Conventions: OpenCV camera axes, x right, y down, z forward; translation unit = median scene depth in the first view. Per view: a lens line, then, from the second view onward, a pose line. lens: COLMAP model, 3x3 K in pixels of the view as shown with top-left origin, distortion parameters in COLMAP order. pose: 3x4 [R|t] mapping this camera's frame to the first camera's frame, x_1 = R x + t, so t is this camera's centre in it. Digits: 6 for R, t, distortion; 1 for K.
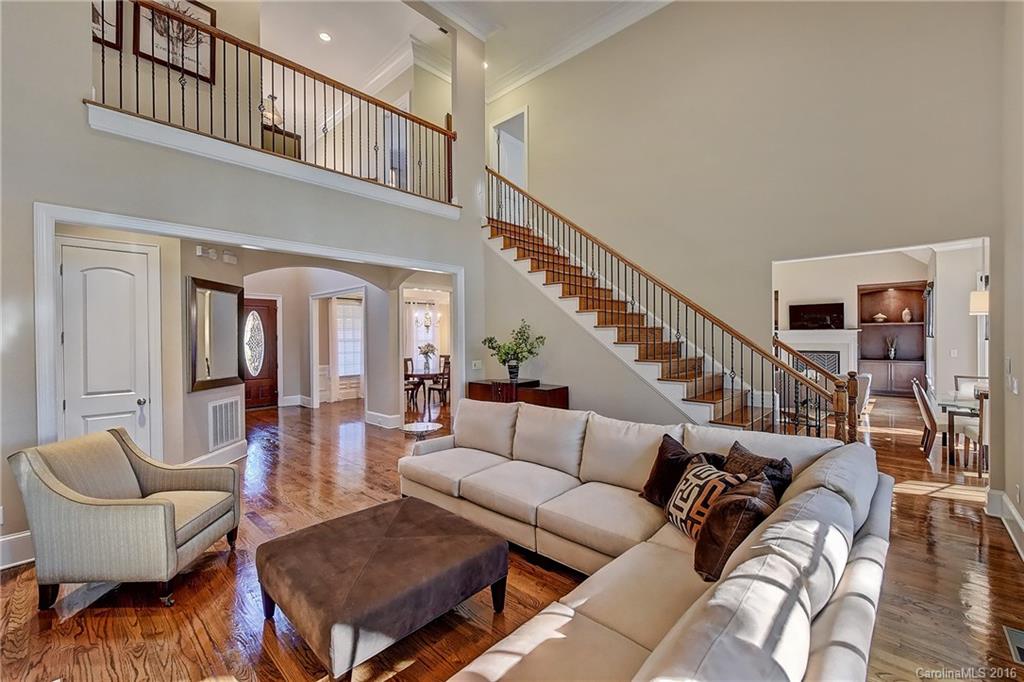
lens RADIAL K [[431.7, 0, 520.9], [0, 431.7, 337.1], [0, 0, 1]] dist [0.004057, -0.001382]
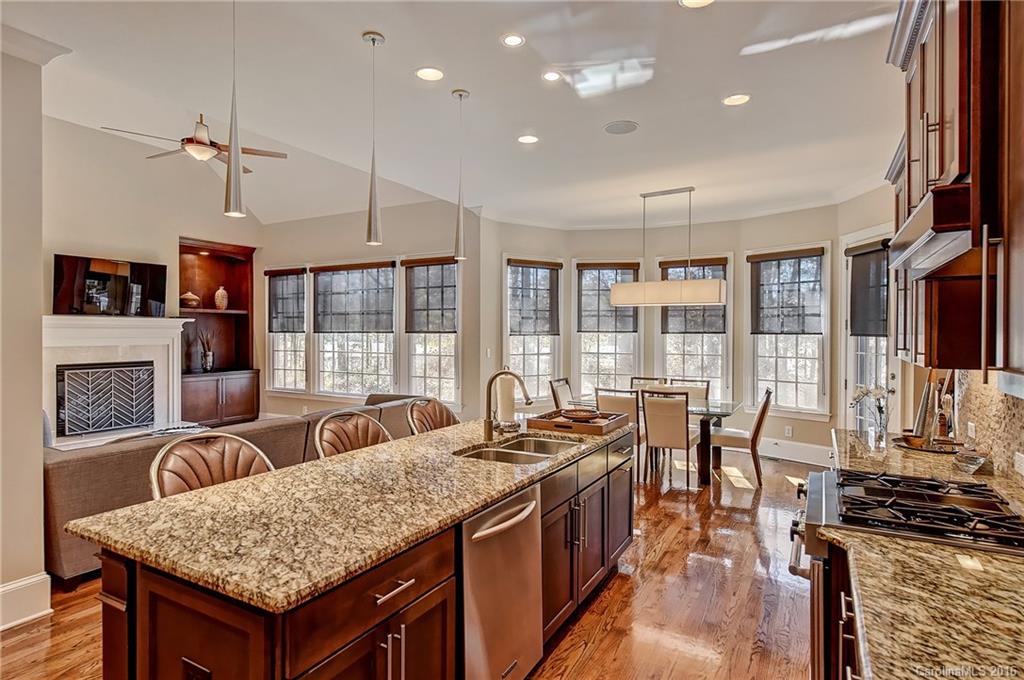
lens RADIAL K [[541.5, 0, 515.0], [0, 541.5, 337.1], [0, 0, 1]] dist [0.000916, -0.002954]
pose [[-0.220779, -0.001882, 0.975322, 0.071448], [-0.001542, 0.999998, 0.001580, 0.008450], [-0.975323, -0.001155, -0.220781, 1.685308]]
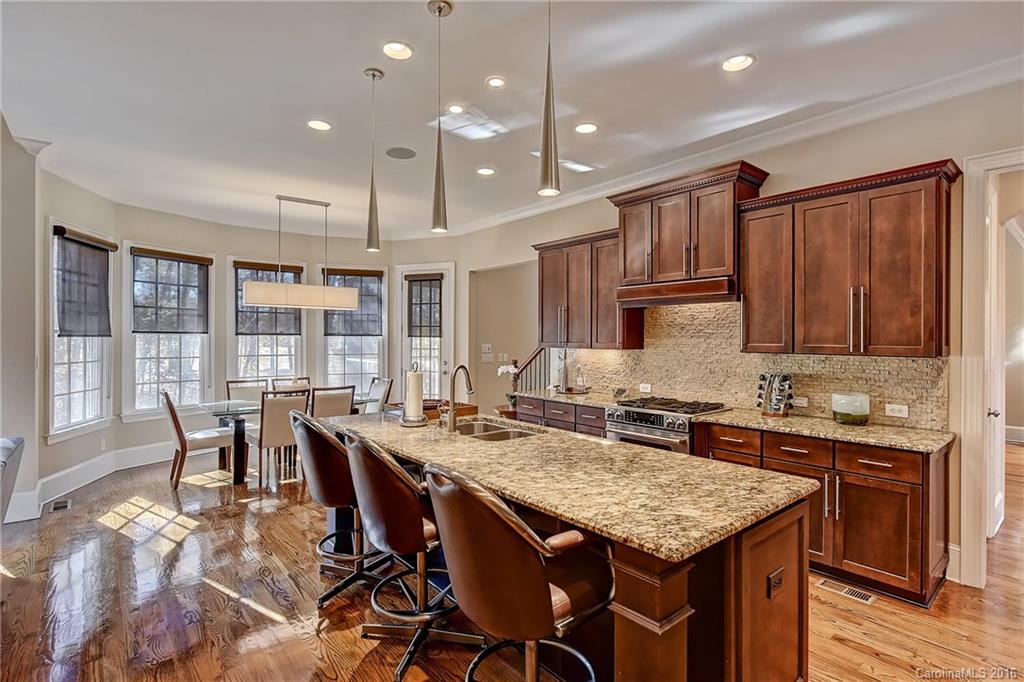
lens RADIAL K [[492.3, 0, 506.8], [0, 492.3, 343.0], [0, 0, 1]] dist [0.009324, -0.000610]
pose [[-0.988307, 0.004269, 0.152418, 0.512510], [0.005626, 0.999948, 0.008474, 0.014238], [-0.152374, 0.009233, -0.988280, 2.153870]]
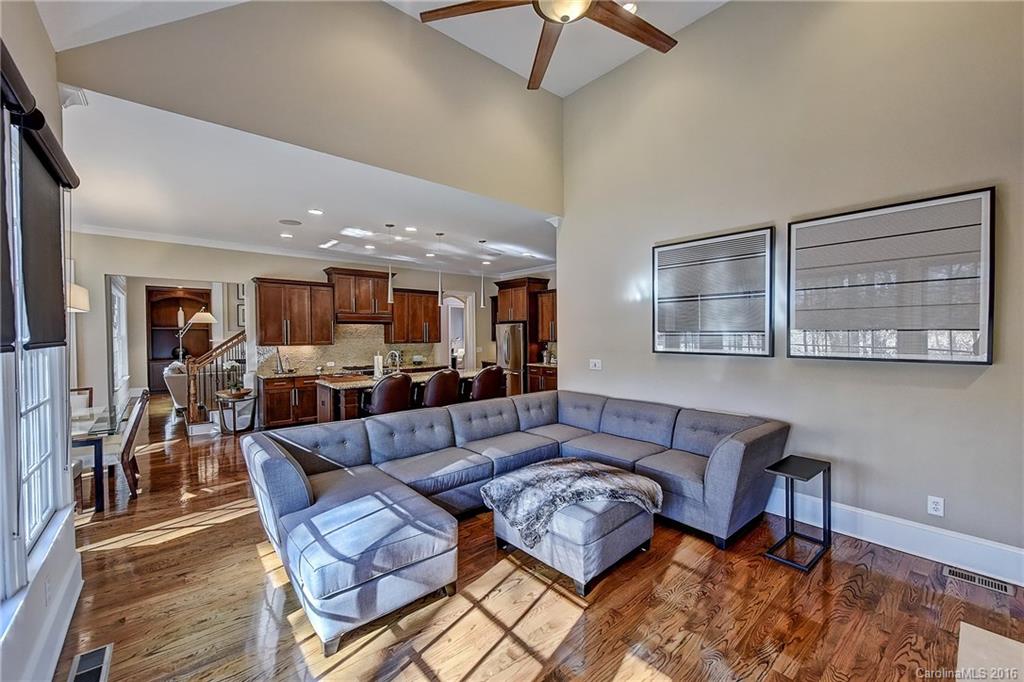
lens RADIAL K [[409.2, 0, 514.4], [0, 409.2, 338.3], [0, 0, 1]] dist [-0.000003, -0.000018]
pose [[-0.132027, 0.019617, -0.991052, 1.813361], [0.004866, 0.999805, 0.019142, -0.014717], [0.991234, -0.002295, -0.132096, 2.073215]]
